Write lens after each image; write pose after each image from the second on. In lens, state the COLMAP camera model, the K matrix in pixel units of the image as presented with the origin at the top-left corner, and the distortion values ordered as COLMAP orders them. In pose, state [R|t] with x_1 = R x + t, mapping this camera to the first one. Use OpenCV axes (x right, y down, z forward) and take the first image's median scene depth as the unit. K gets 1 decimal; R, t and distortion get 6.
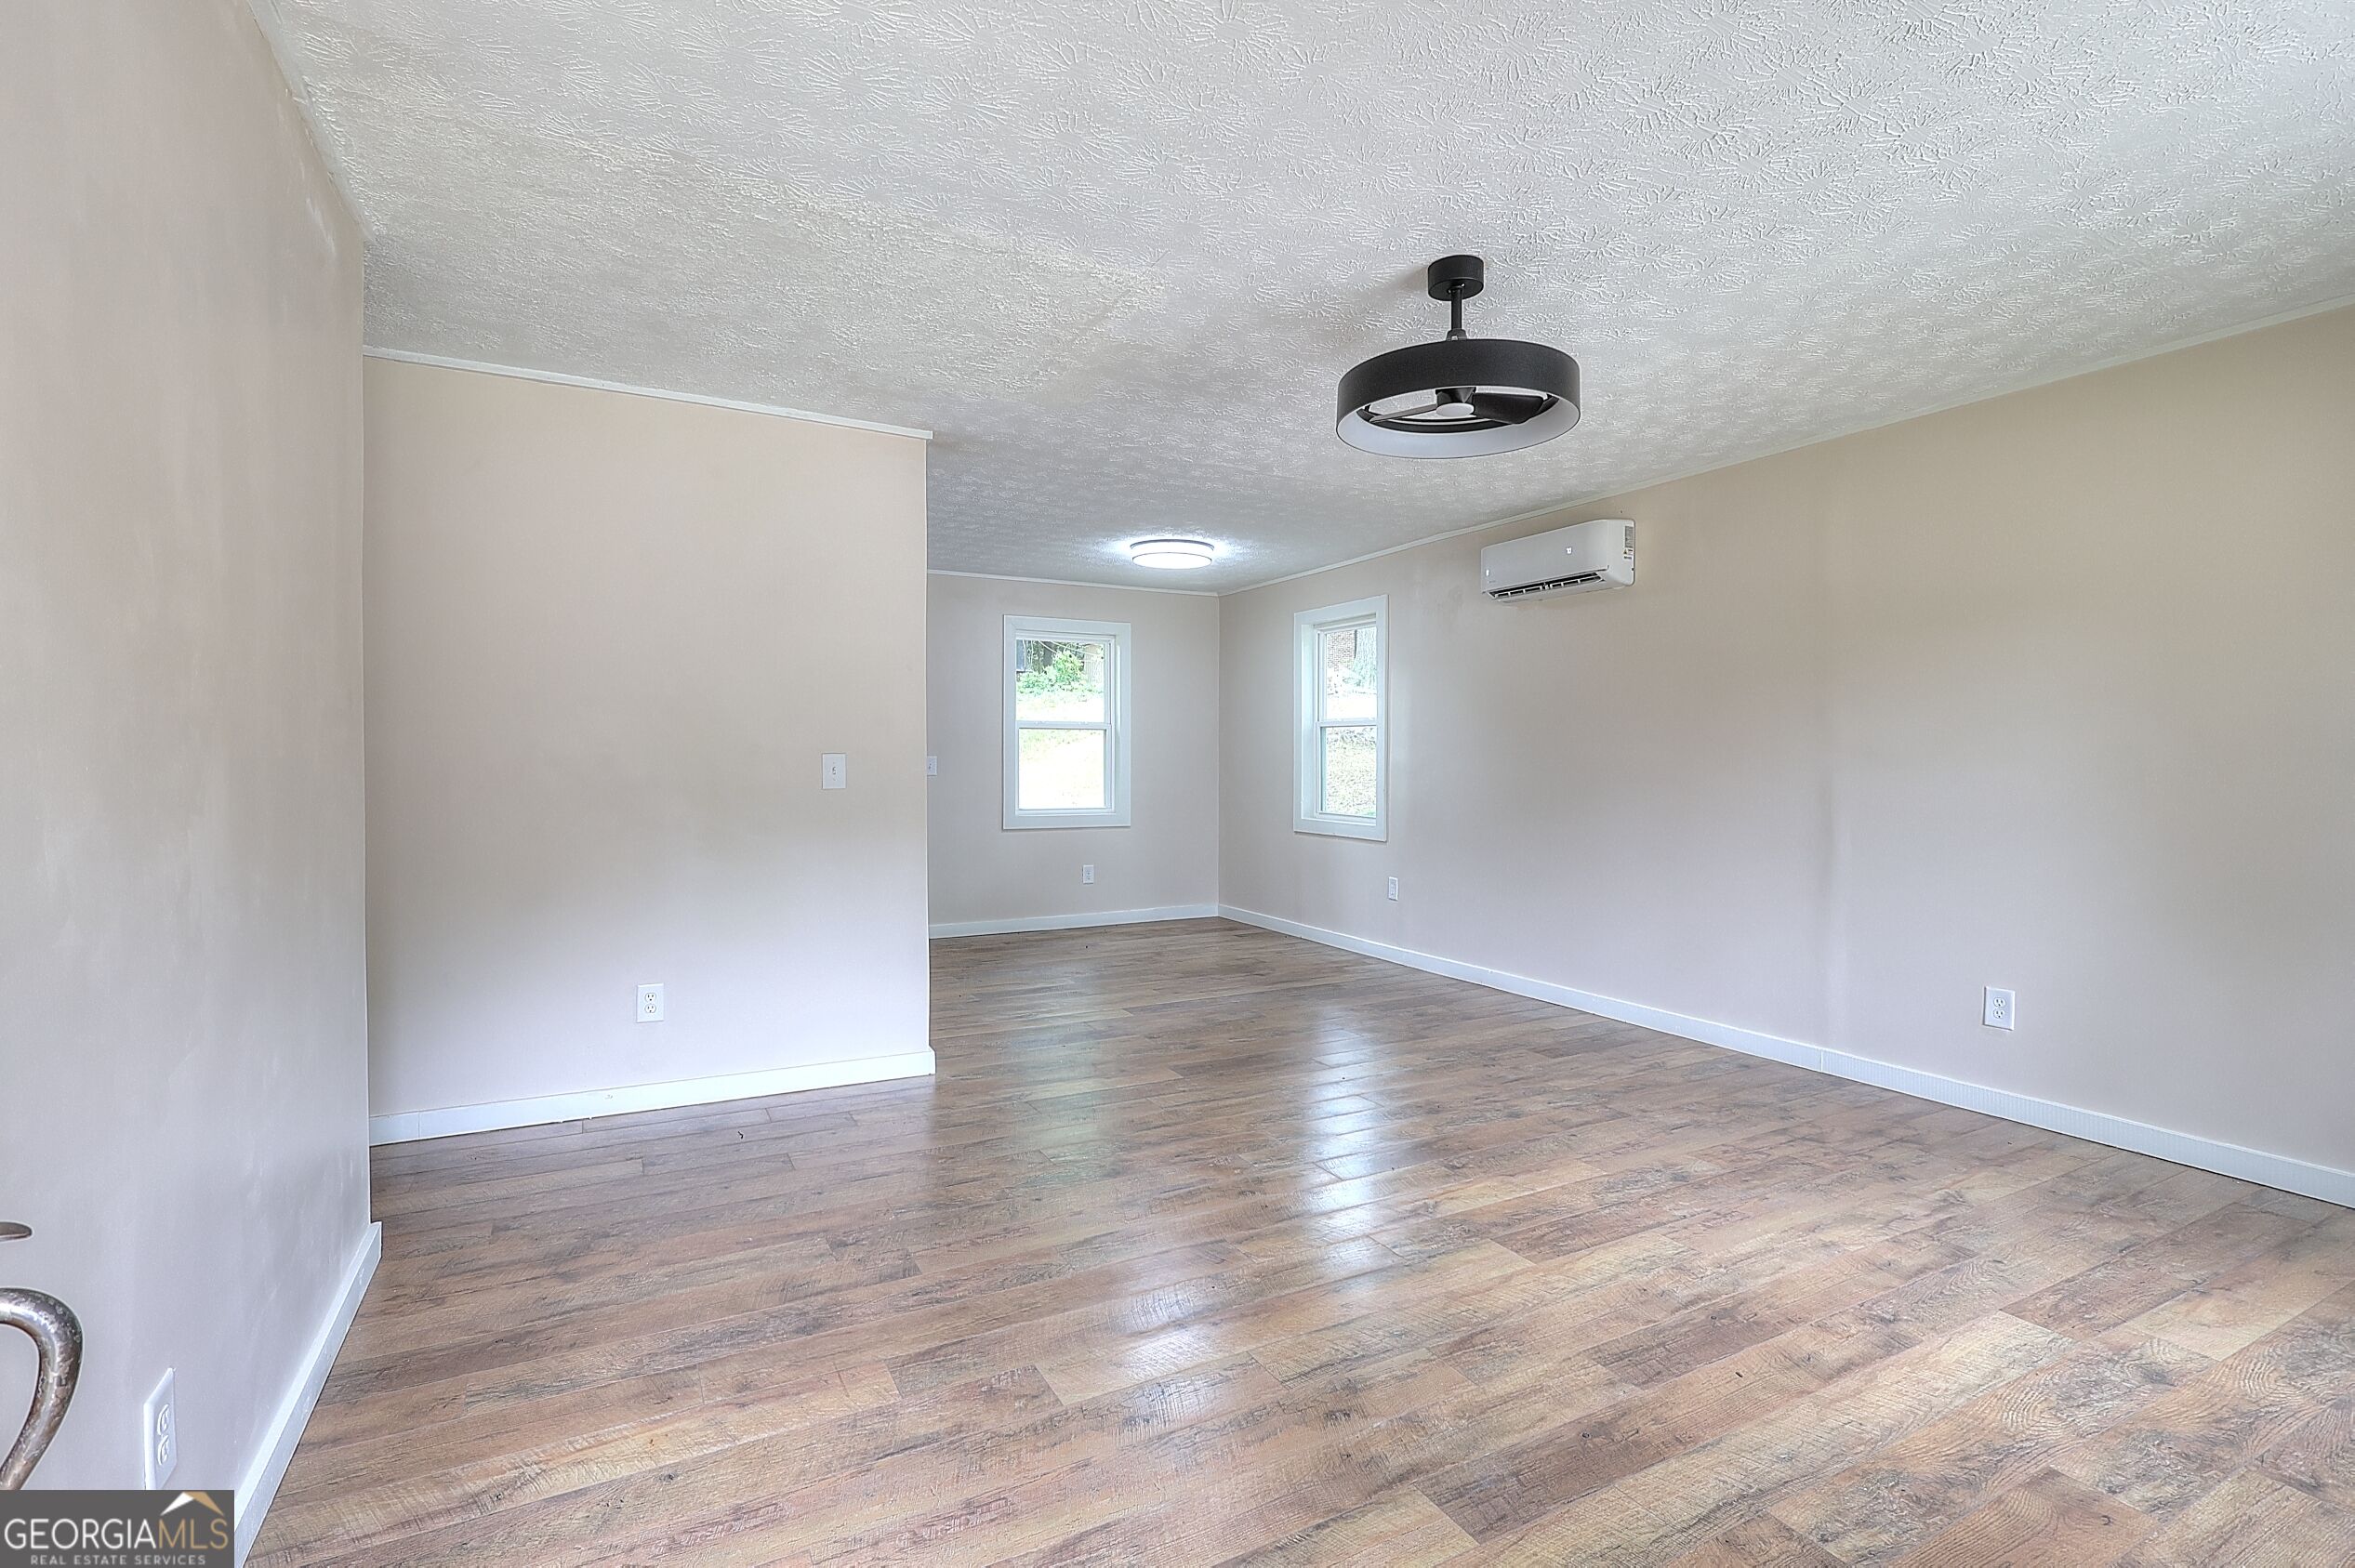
lens RADIAL K [[1082.3, 0, 1182.9], [0, 1082.3, 775.3], [0, 0, 1]] dist [-0.000954, 0.000275]
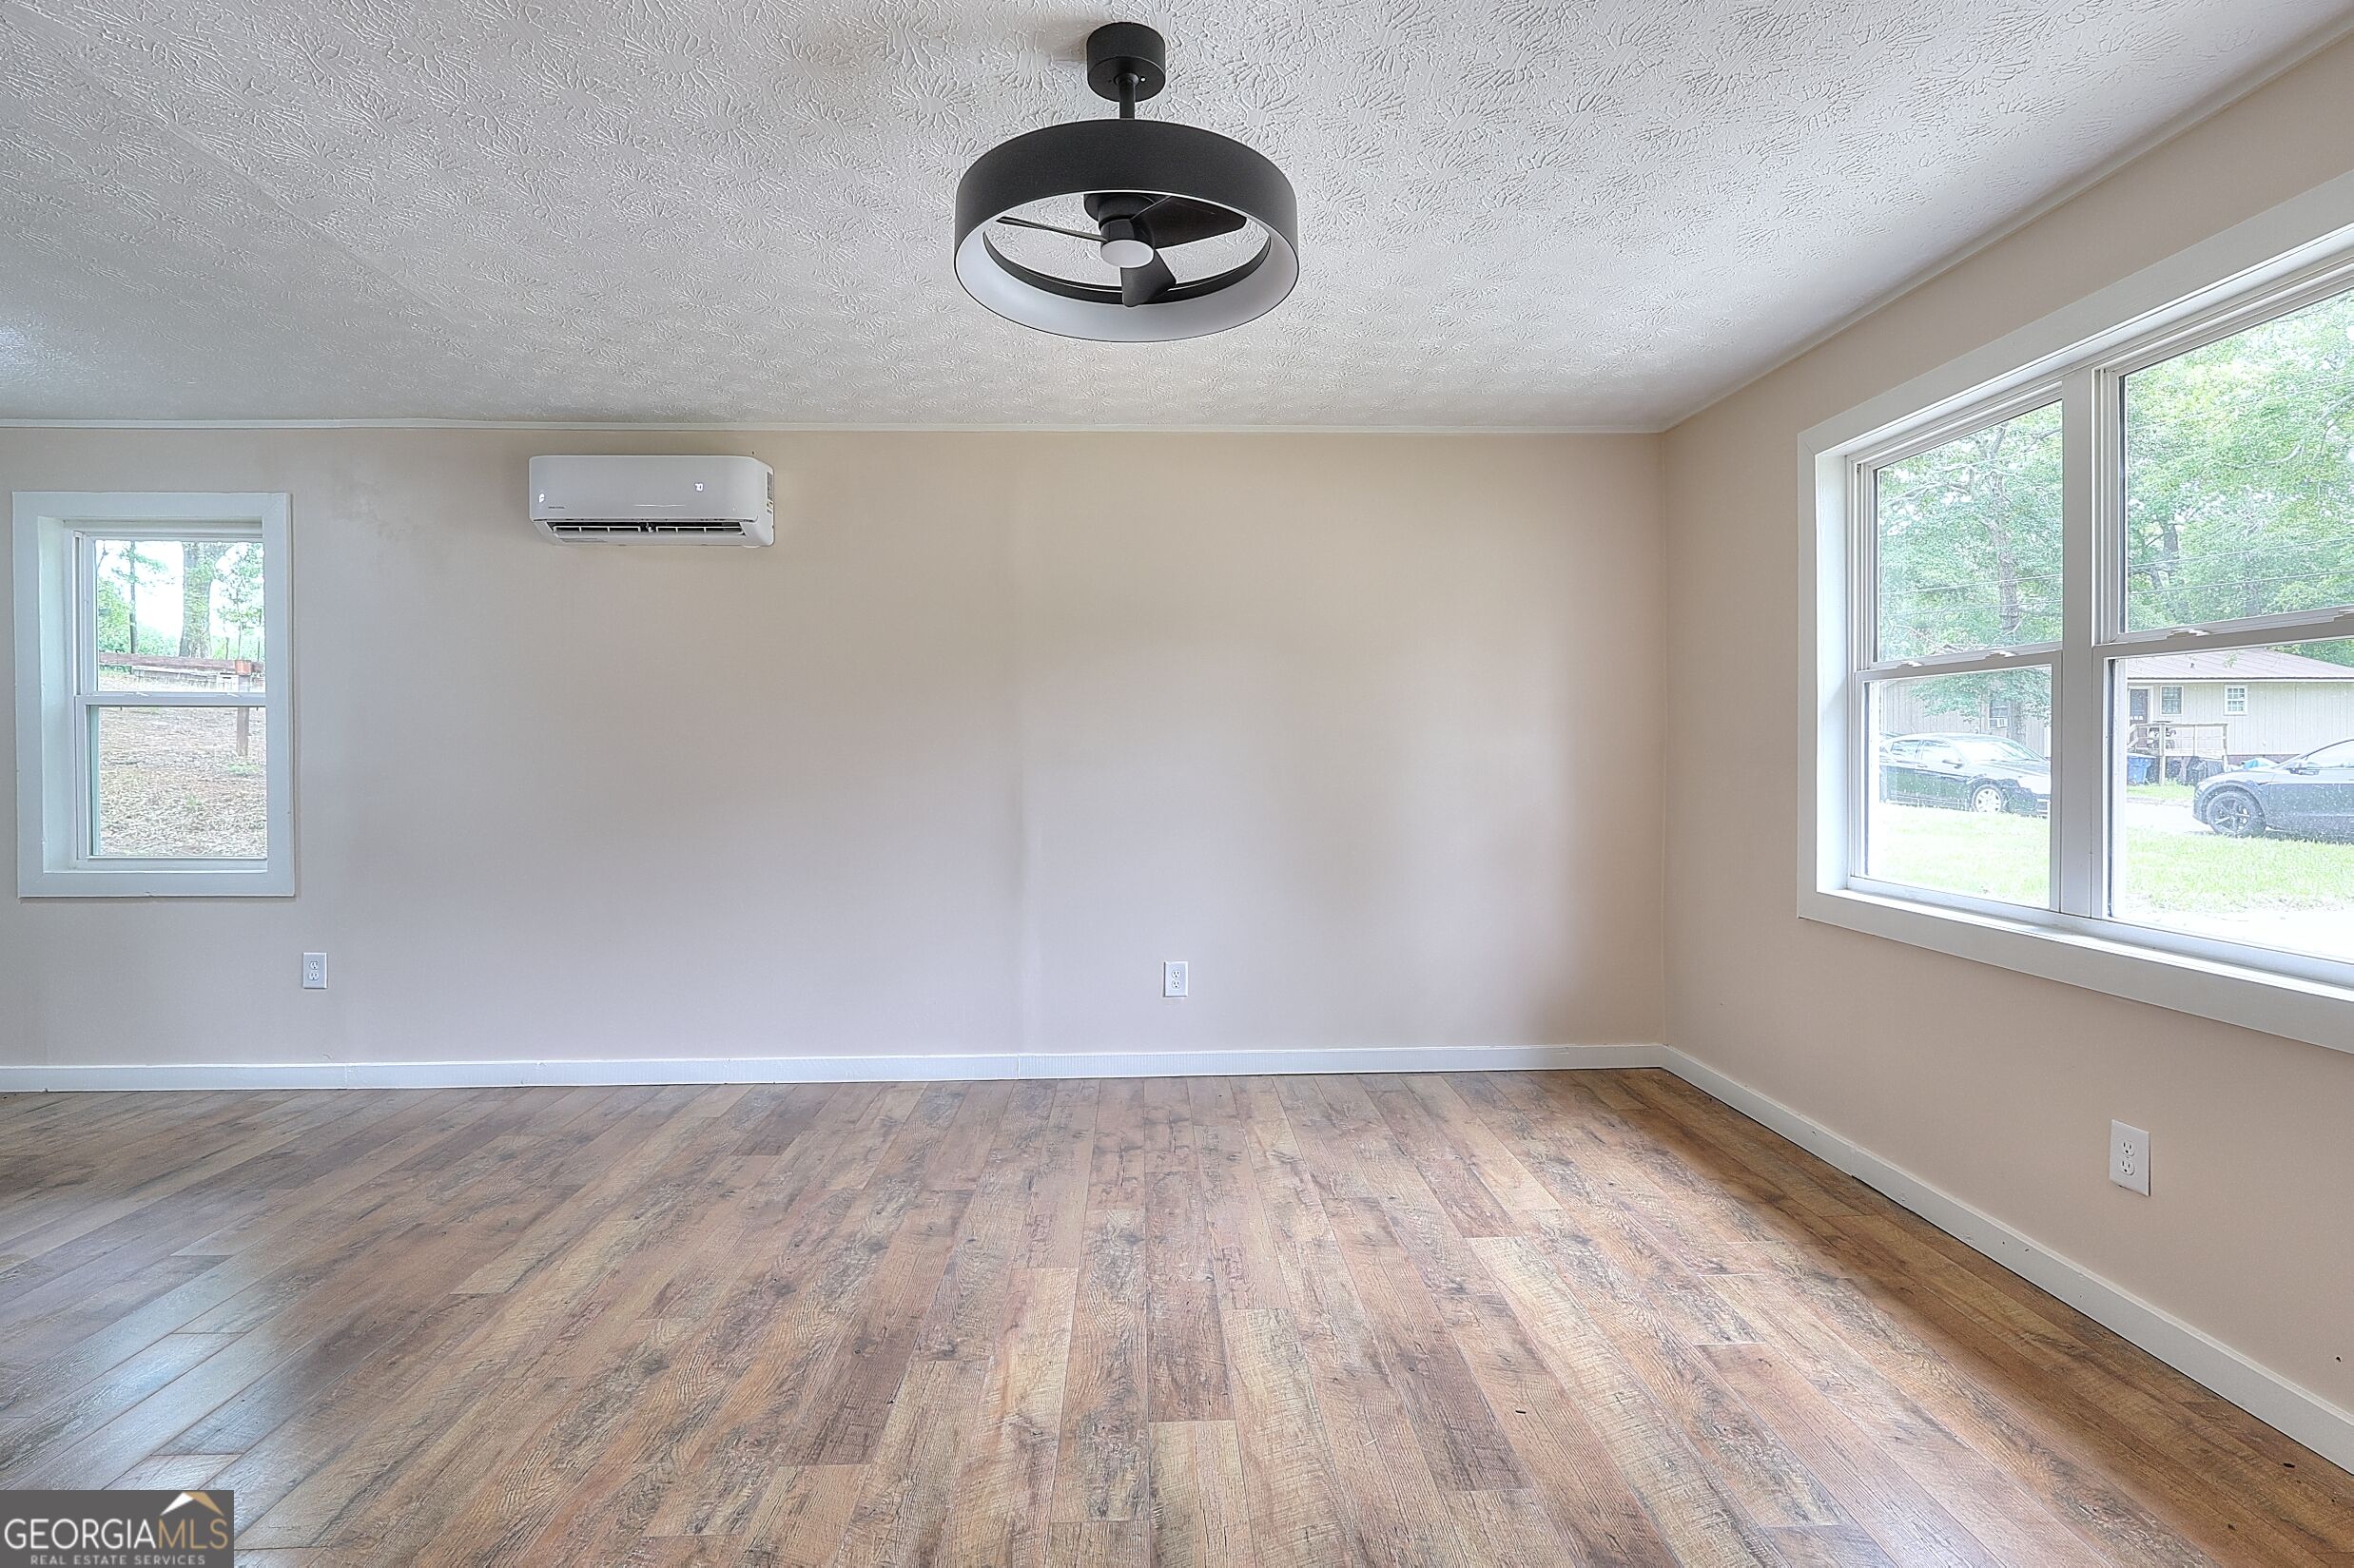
lens RADIAL K [[1111.2, 0, 1177.3], [0, 1111.2, 763.1], [0, 0, 1]] dist [-0.004195, -0.000001]
pose [[0.438982, -0.007664, 0.898463, -0.323752], [0.019787, 0.999804, -0.001139, -0.007829], [-0.898278, 0.018278, 0.439048, 0.571317]]
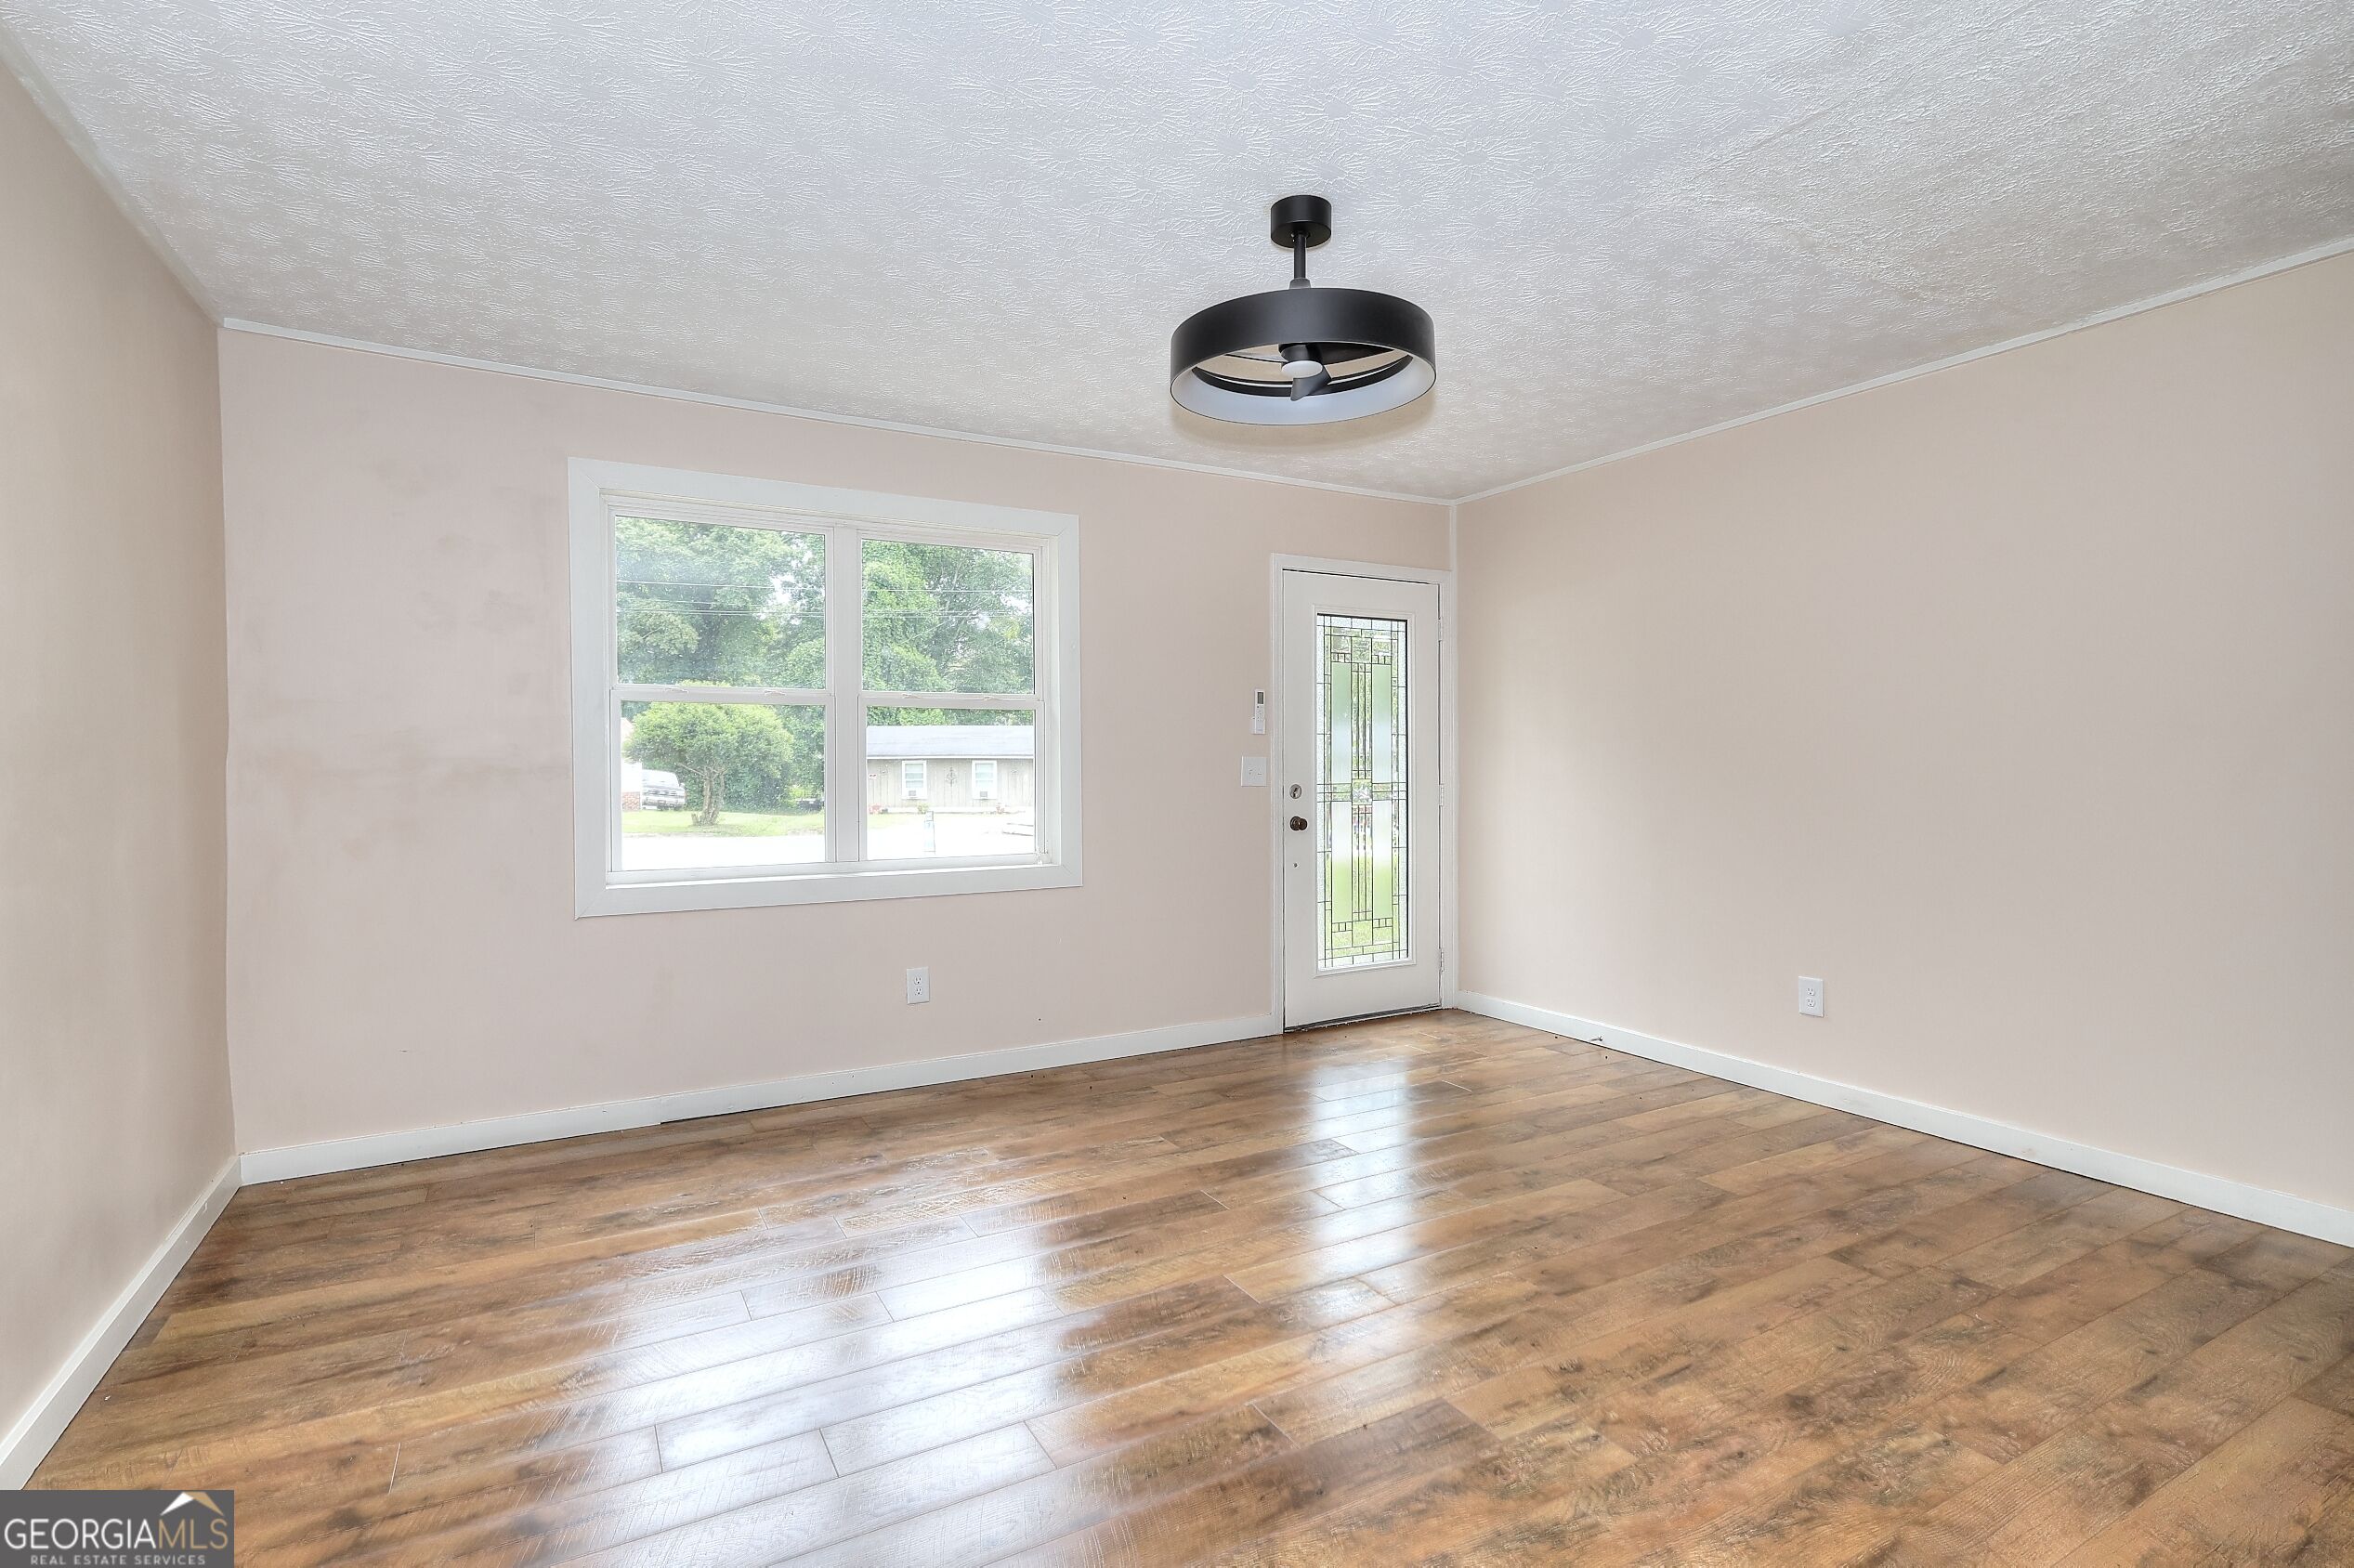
lens RADIAL K [[1125.8, 0, 1177.3], [0, 1125.8, 775.4], [0, 0, 1]] dist [0.002528, 0.000032]
pose [[-0.999898, 0.004333, -0.013606, 0.317029], [0.003884, 0.999452, 0.032867, -0.028731], [0.013741, 0.032811, -0.999367, 1.671878]]
